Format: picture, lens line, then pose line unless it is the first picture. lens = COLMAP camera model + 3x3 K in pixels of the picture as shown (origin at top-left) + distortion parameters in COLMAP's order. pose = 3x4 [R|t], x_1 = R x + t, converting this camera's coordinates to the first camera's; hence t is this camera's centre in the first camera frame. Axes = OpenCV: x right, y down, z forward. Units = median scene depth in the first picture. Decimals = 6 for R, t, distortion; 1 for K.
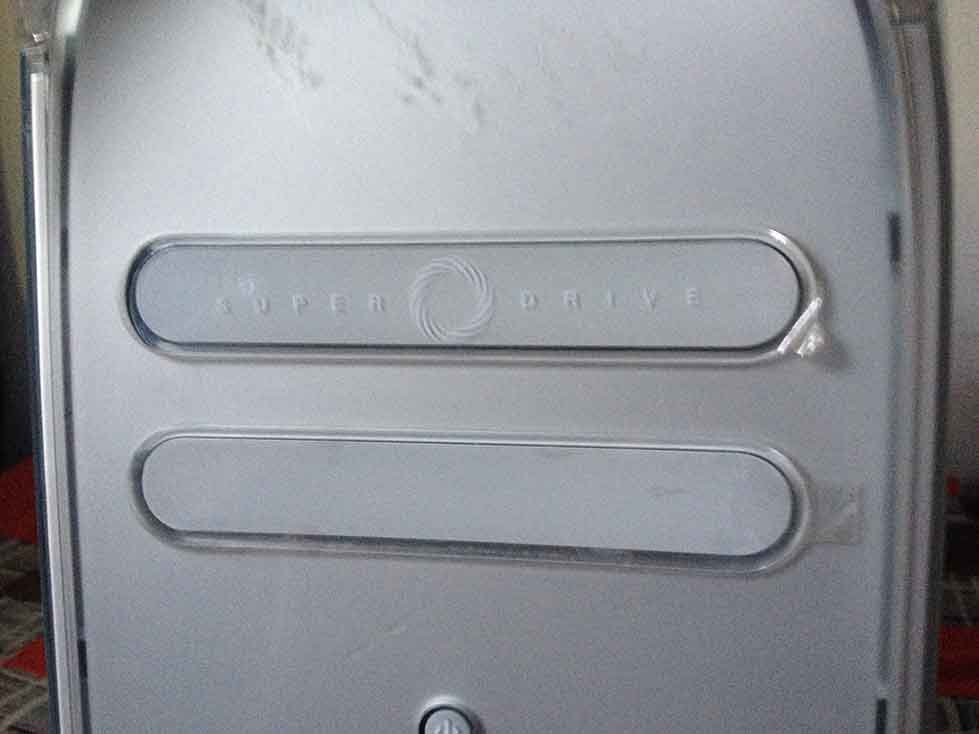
lens RADIAL K [[942.6, 0, 529.6], [0, 942.6, 349.4], [0, 0, 1]] dist [0.013327, 0.000000]
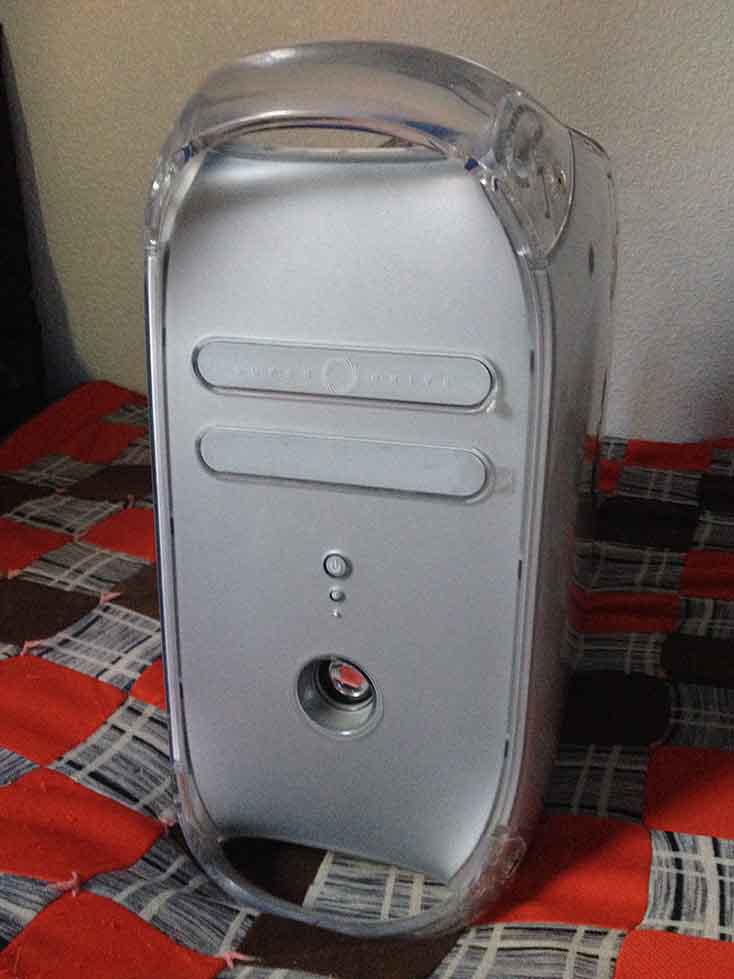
lens RADIAL K [[942.6, 0, 361.6], [0, 942.6, 488.8], [0, 0, 1]] dist [0.013327, 0.000000]
pose [[0.990374, 0.052018, -0.128272, 0.255588], [-0.022295, 0.974548, 0.223067, -0.280553], [0.136611, -0.218060, 0.966327, -1.145810]]
